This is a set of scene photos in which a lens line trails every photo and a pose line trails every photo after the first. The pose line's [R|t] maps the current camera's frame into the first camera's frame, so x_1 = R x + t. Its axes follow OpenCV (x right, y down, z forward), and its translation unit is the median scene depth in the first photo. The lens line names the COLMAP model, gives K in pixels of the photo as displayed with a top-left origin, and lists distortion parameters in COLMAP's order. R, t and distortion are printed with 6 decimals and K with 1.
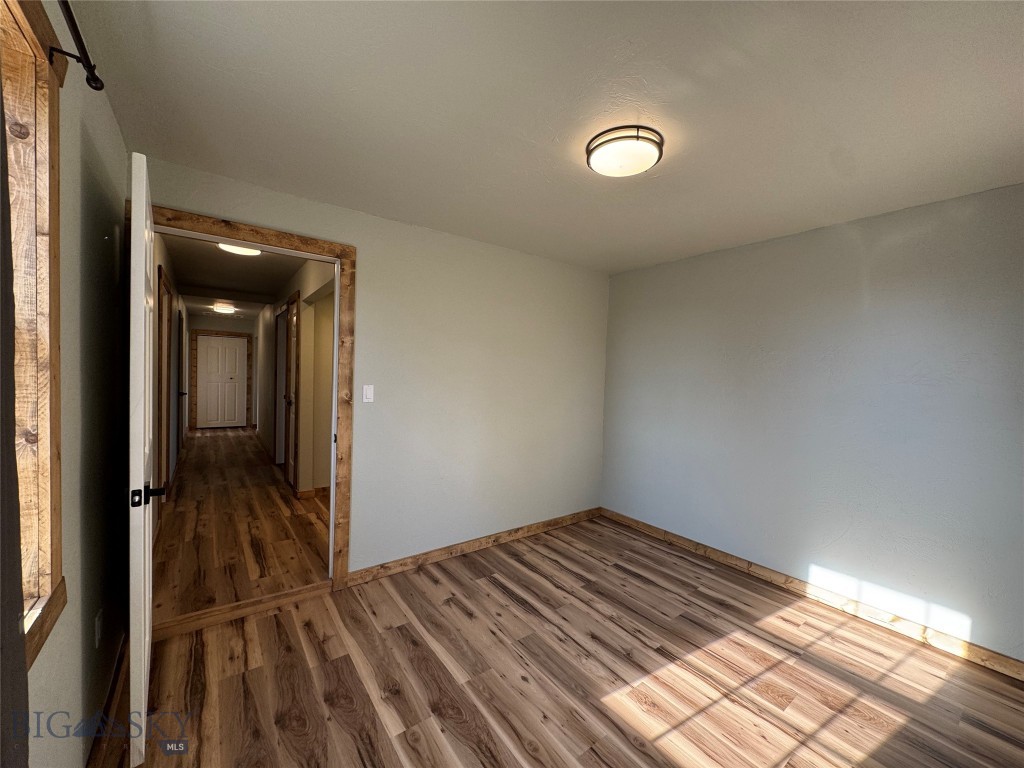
lens RADIAL K [[407.2, 0, 514.0], [0, 407.2, 378.5], [0, 0, 1]] dist [-0.003950, 0.000539]
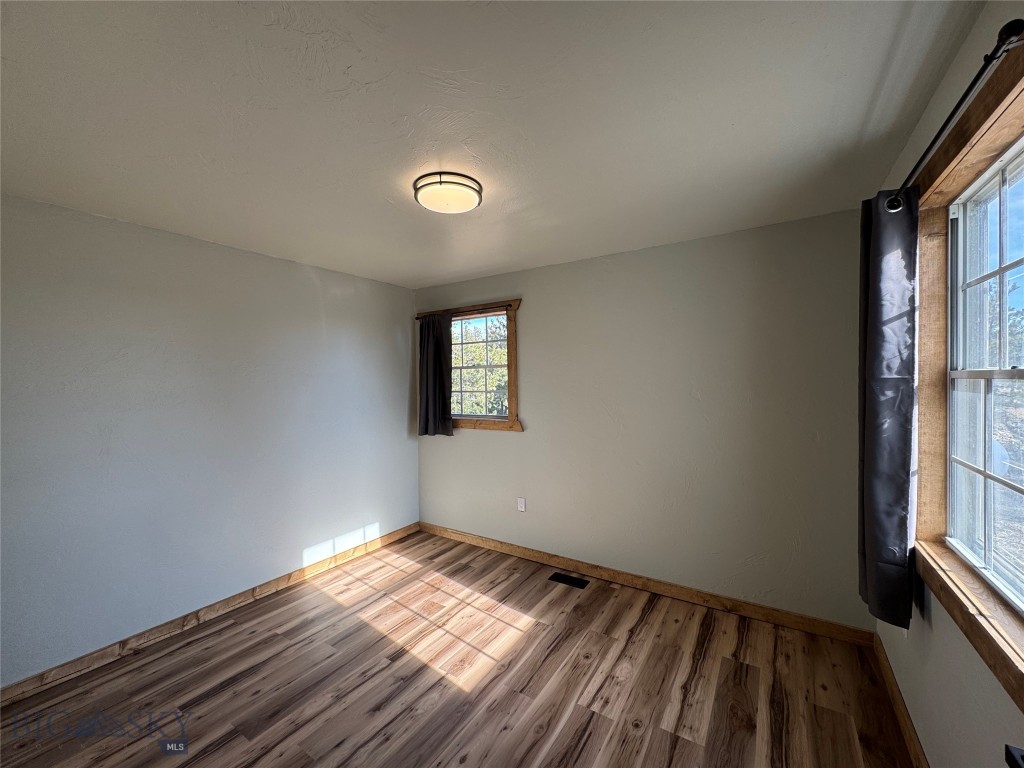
lens RADIAL K [[407.2, 0, 509.2], [0, 407.2, 382.3], [0, 0, 1]] dist [-0.003950, 0.000539]
pose [[-0.344796, -0.026267, 0.938310, -0.689667], [0.019655, 0.999187, 0.035194, -0.068013], [-0.938472, 0.030577, -0.343999, 1.037725]]
